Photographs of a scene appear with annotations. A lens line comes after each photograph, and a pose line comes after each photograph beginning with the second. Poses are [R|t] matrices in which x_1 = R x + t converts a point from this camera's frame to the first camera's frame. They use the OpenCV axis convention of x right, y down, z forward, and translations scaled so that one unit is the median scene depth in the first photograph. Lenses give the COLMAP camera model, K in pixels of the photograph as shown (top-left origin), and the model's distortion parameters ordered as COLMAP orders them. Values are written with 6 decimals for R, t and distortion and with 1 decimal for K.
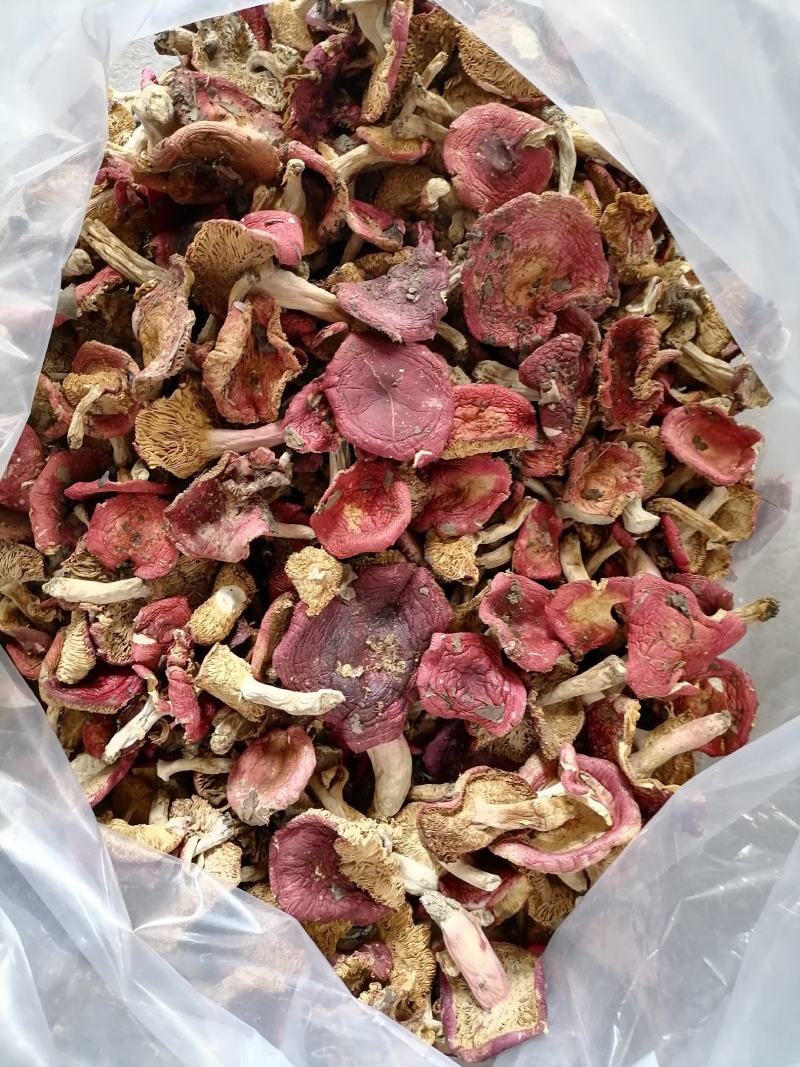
lens RADIAL K [[852.4, 0, 397.8], [0, 852.4, 509.7], [0, 0, 1]] dist [0.003294, -0.012714]
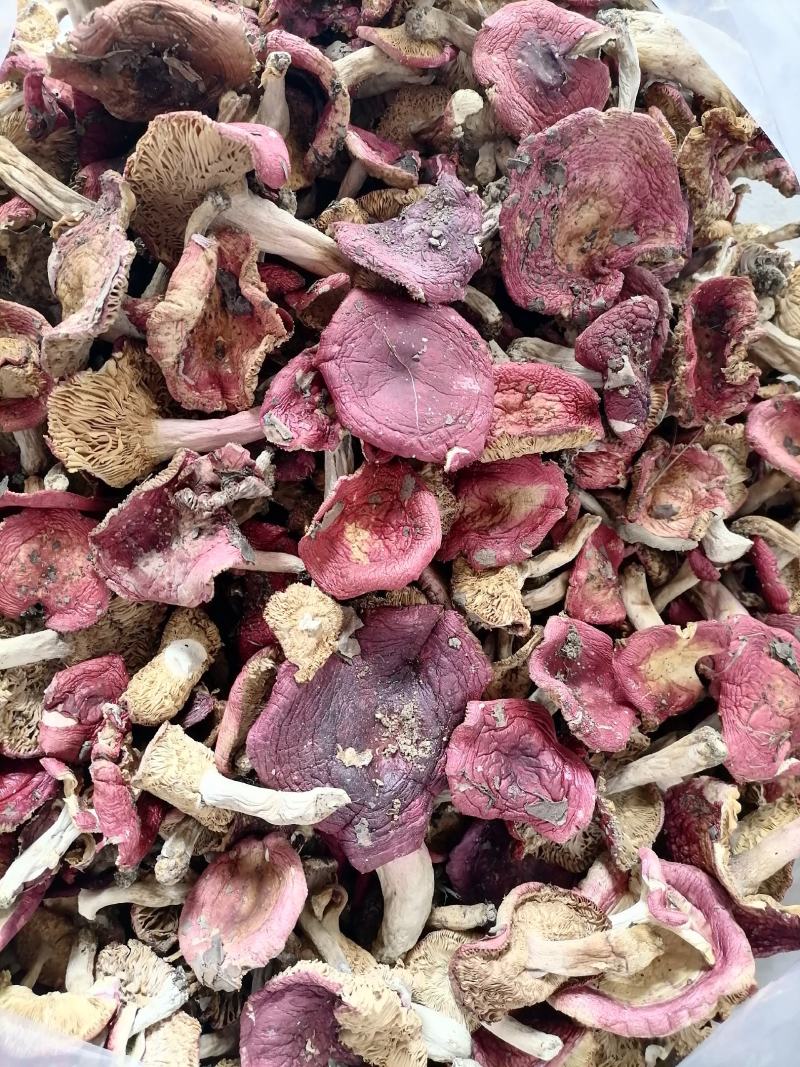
lens RADIAL K [[852.4, 0, 397.8], [0, 852.4, 509.7], [0, 0, 1]] dist [0.003294, -0.012714]
pose [[0.998362, -0.003766, 0.057089, -0.058778], [0.006189, 0.999085, -0.042321, 0.012209], [-0.056877, 0.042605, 0.997472, 0.273072]]
